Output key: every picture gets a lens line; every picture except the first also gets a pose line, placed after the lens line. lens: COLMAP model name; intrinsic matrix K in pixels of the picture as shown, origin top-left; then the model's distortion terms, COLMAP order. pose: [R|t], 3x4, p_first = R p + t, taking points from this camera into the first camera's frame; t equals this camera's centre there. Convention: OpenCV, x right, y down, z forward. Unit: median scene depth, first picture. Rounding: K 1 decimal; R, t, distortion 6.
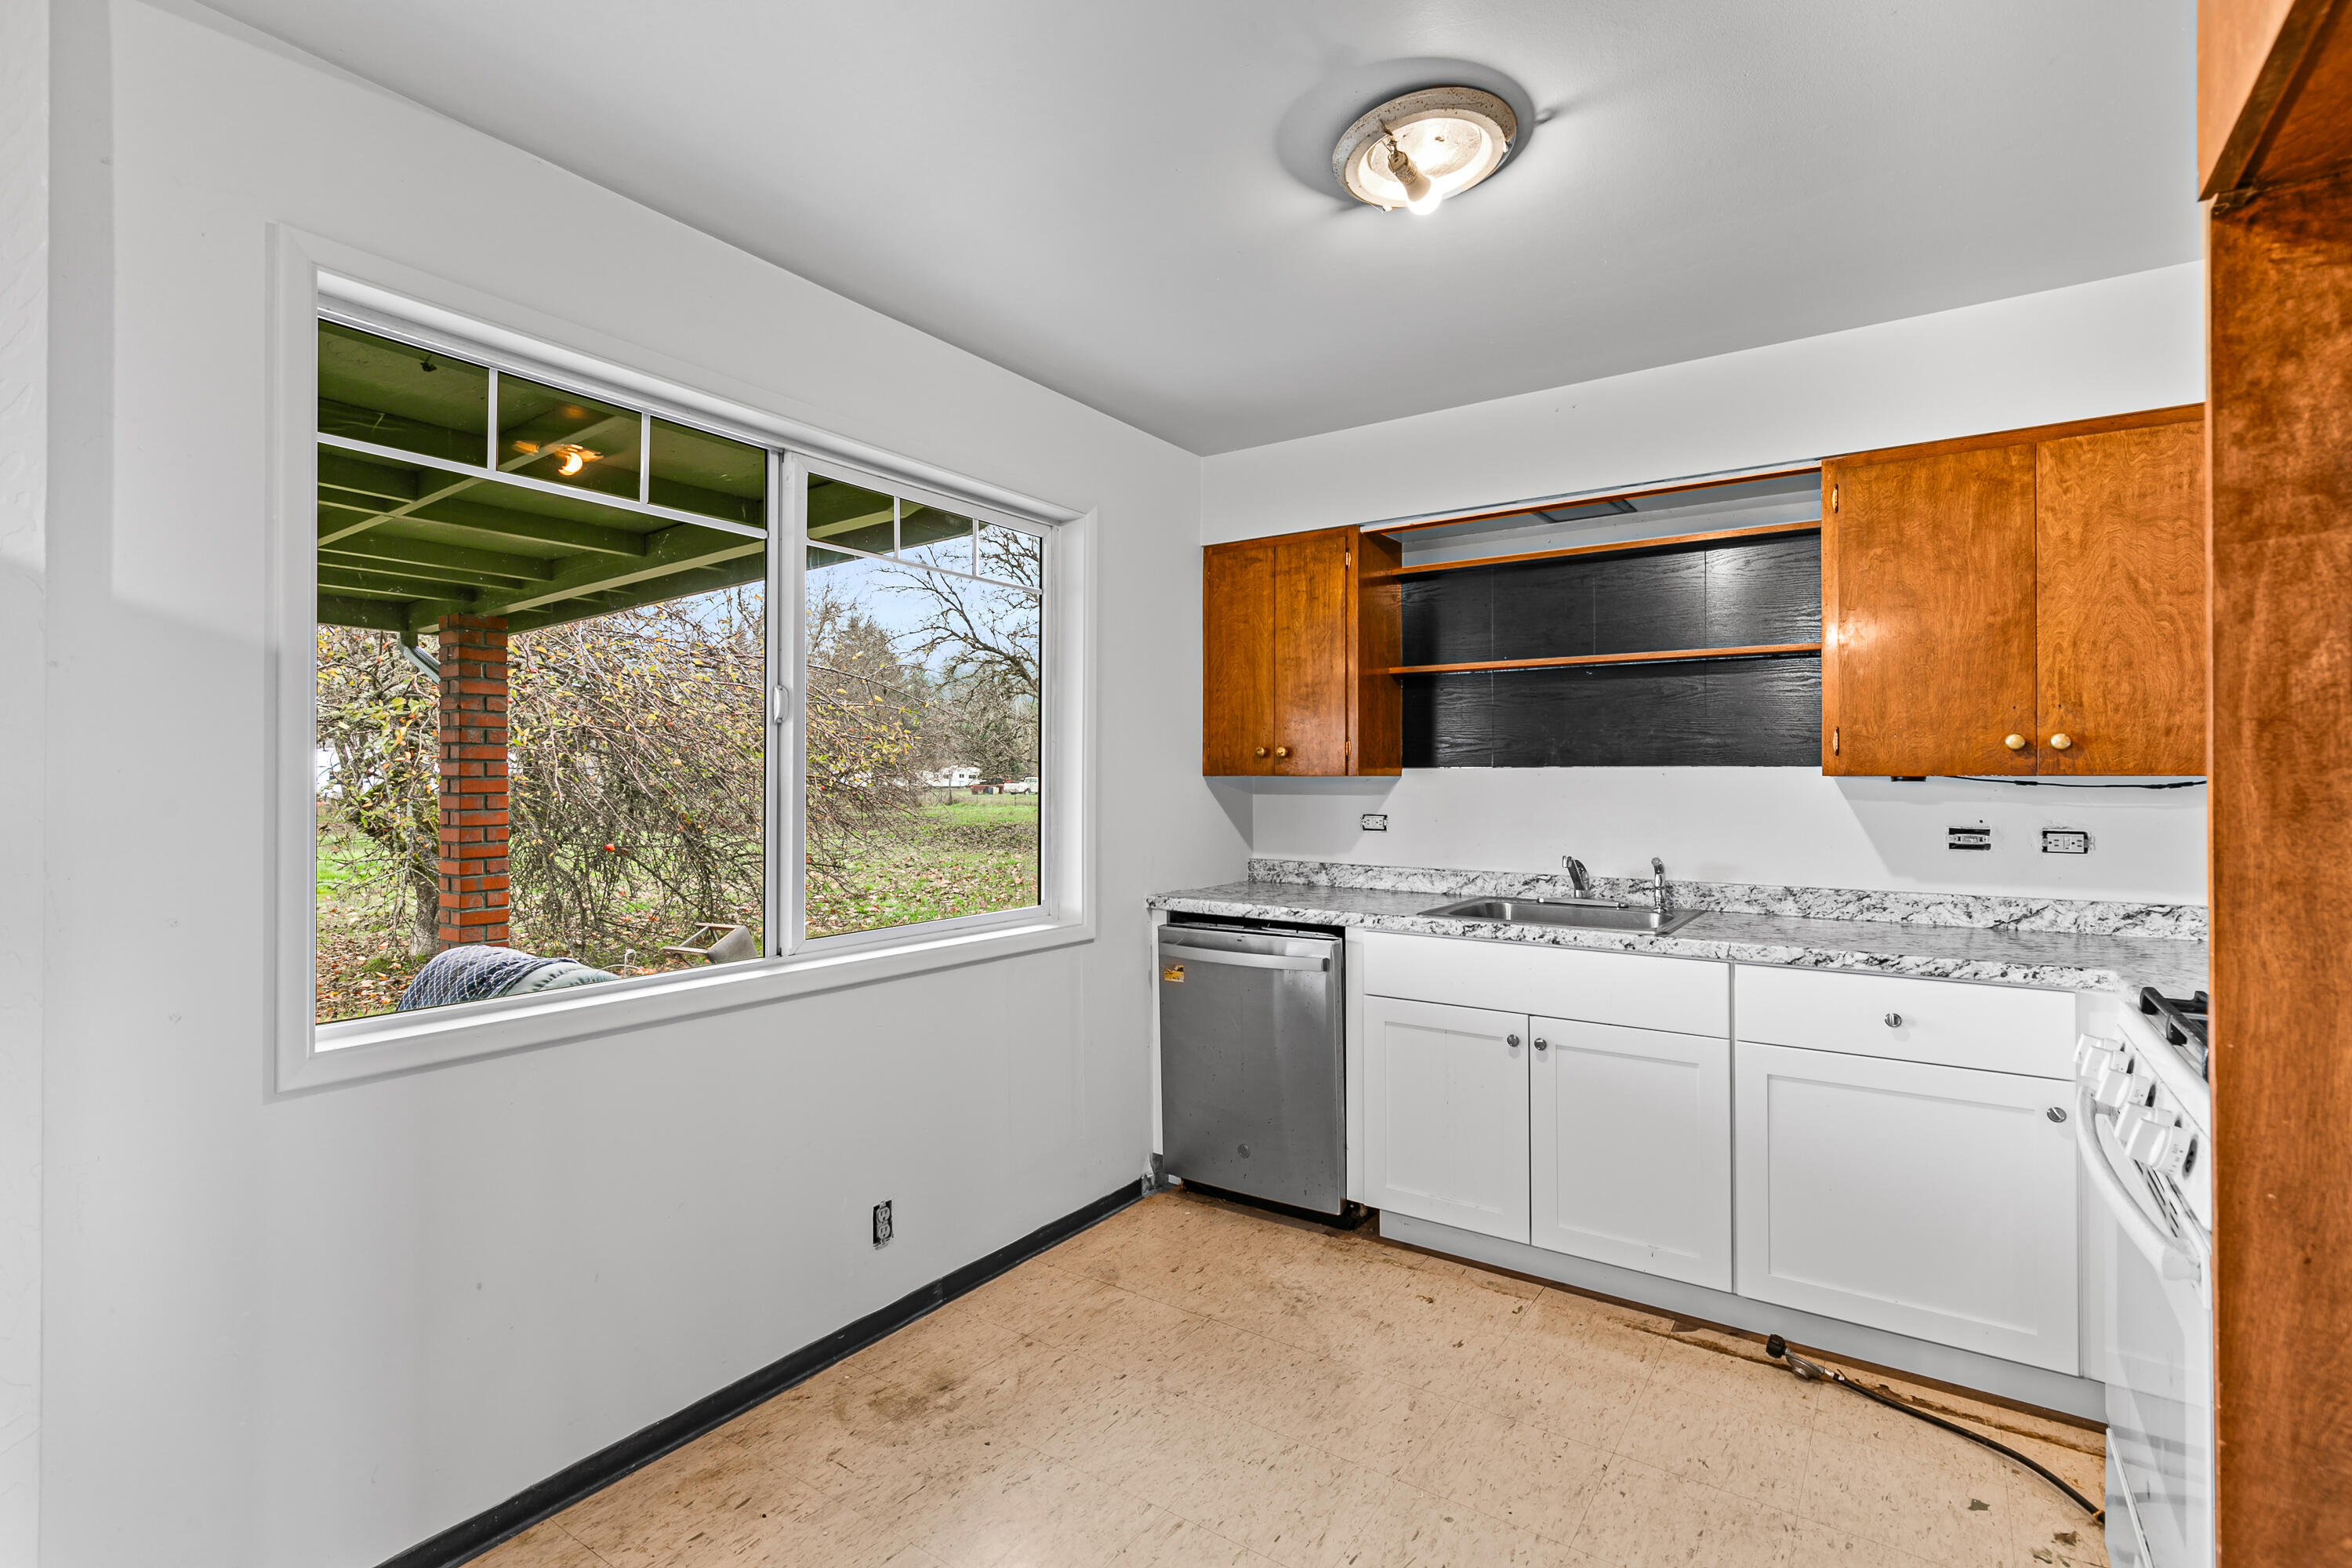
lens RADIAL K [[1068.1, 0, 1178.9], [0, 1068.1, 770.6], [0, 0, 1]] dist [0.010915, -0.001413]
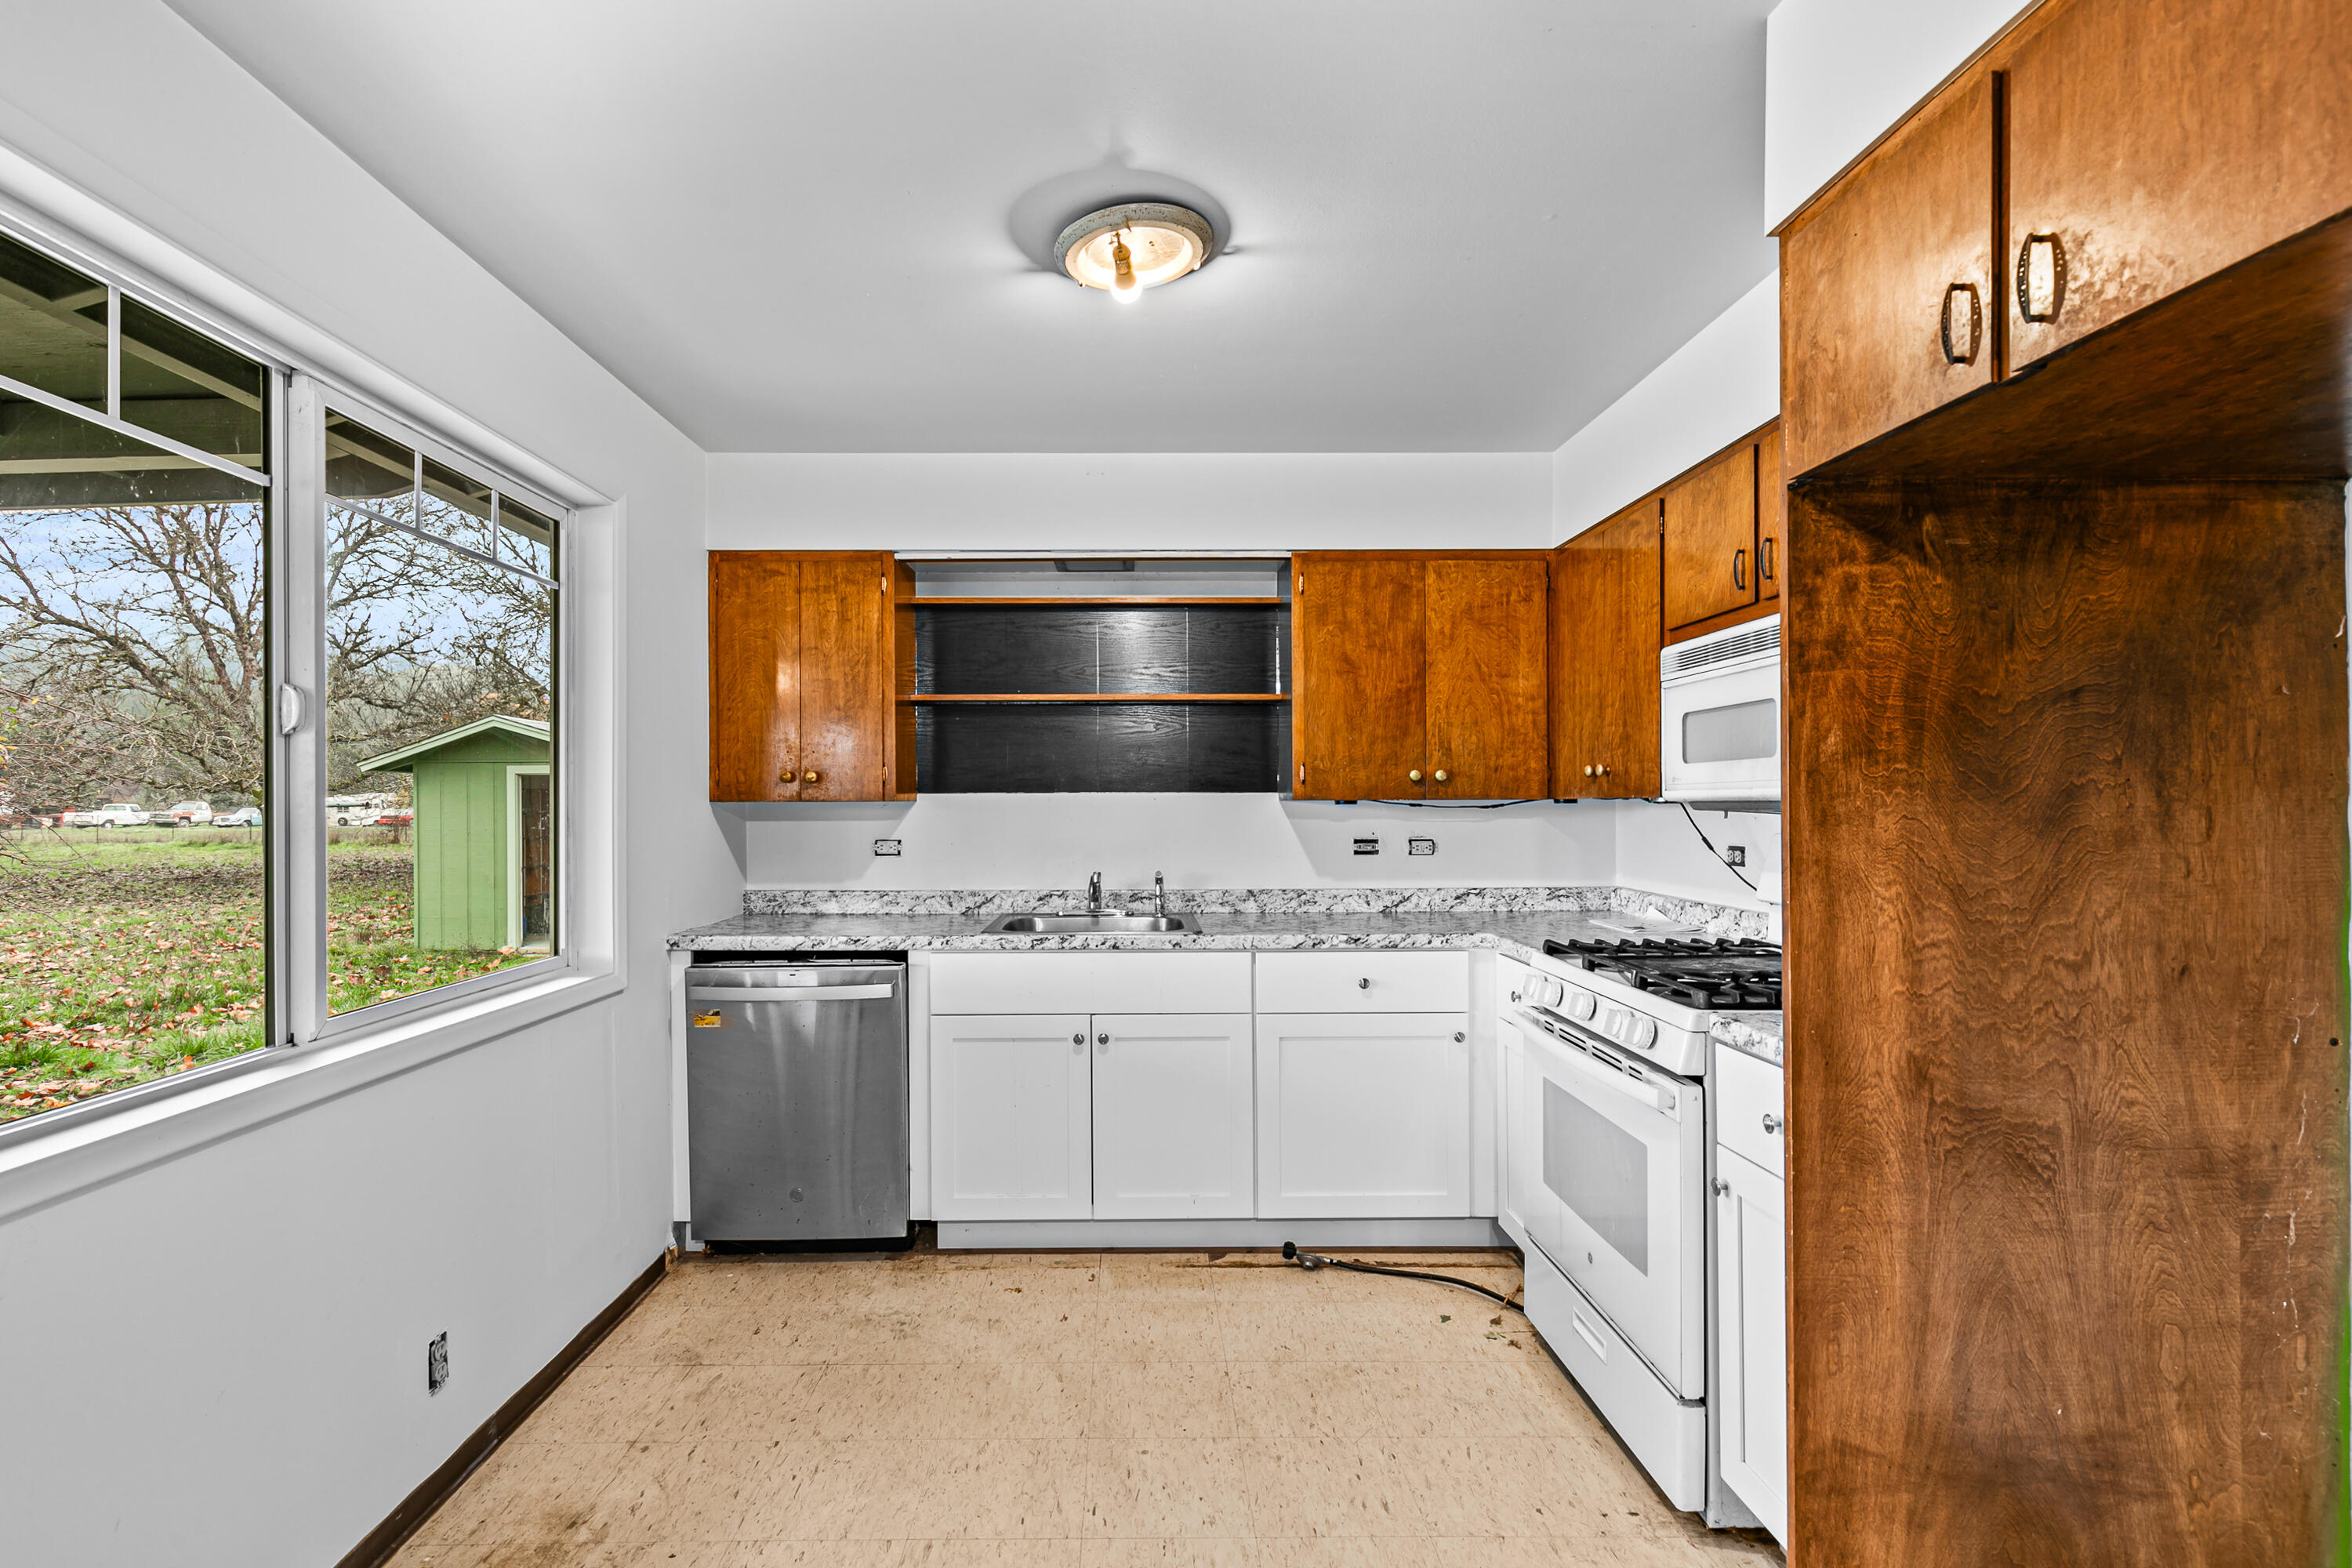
lens RADIAL K [[1073.4, 0, 1167.7], [0, 1073.4, 800.1], [0, 0, 1]] dist [0.011600, -0.001639]
pose [[0.832793, -0.002803, 0.553578, -0.237633], [-0.000206, 0.999986, 0.005373, -0.002122], [-0.553585, -0.004589, 0.832780, 0.022285]]
